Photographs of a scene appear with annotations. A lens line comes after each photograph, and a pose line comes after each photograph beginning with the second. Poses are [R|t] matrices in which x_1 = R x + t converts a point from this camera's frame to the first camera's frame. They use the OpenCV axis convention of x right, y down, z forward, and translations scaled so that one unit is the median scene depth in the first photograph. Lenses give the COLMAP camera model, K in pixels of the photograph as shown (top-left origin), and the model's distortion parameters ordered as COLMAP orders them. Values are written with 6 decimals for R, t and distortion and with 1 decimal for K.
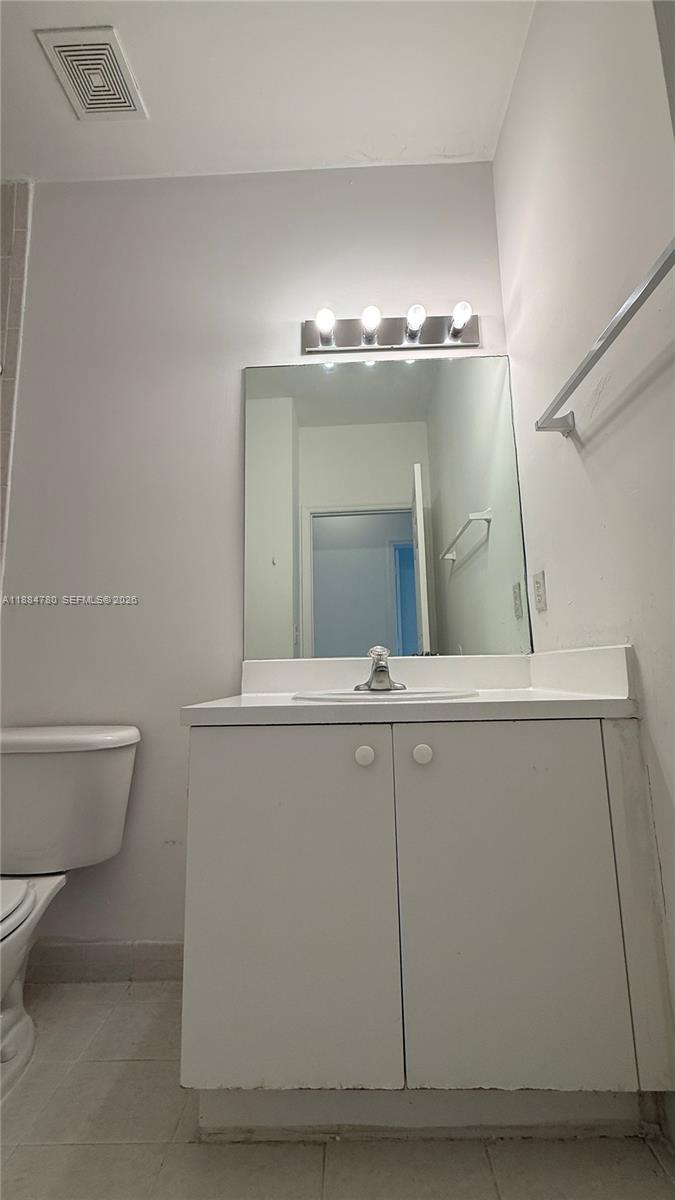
lens RADIAL K [[476.8, 0, 339.6], [0, 476.8, 601.2], [0, 0, 1]] dist [-0.002733, -0.000129]
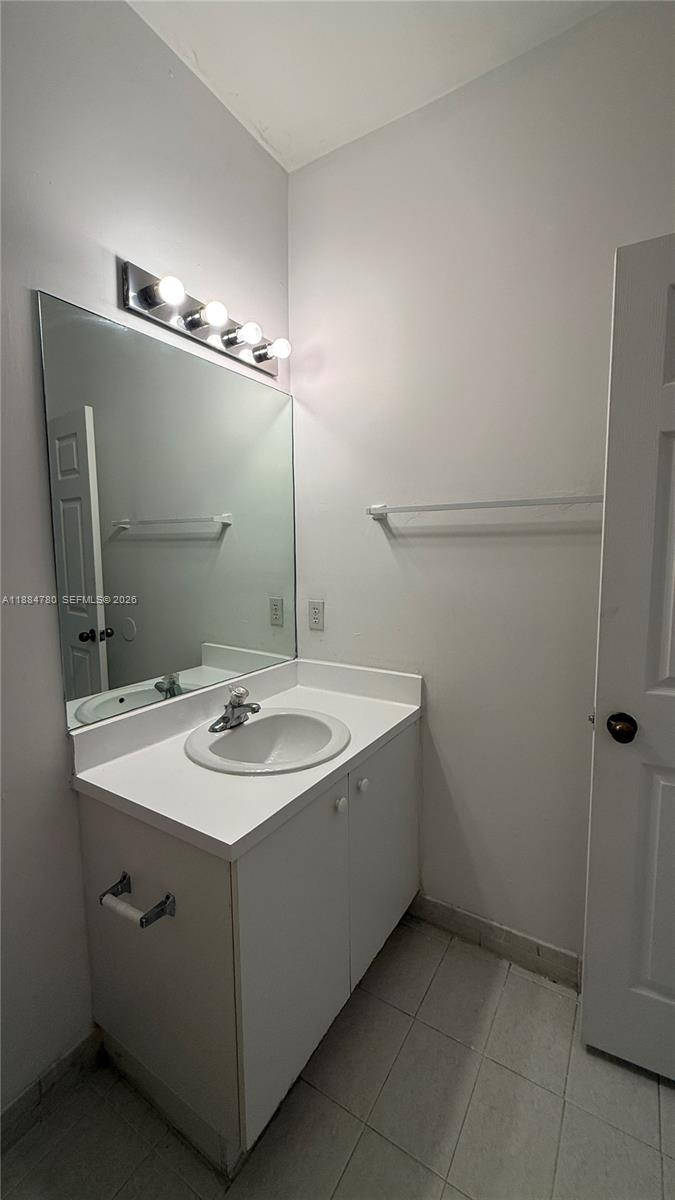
lens RADIAL K [[476.8, 0, 343.2], [0, 476.8, 601.7], [0, 0, 1]] dist [-0.002733, -0.000129]
pose [[0.499555, -0.079752, 0.862603, -0.580622], [-0.122600, 0.979222, 0.161534, -0.240464], [-0.857563, -0.186450, 0.479398, 0.277840]]
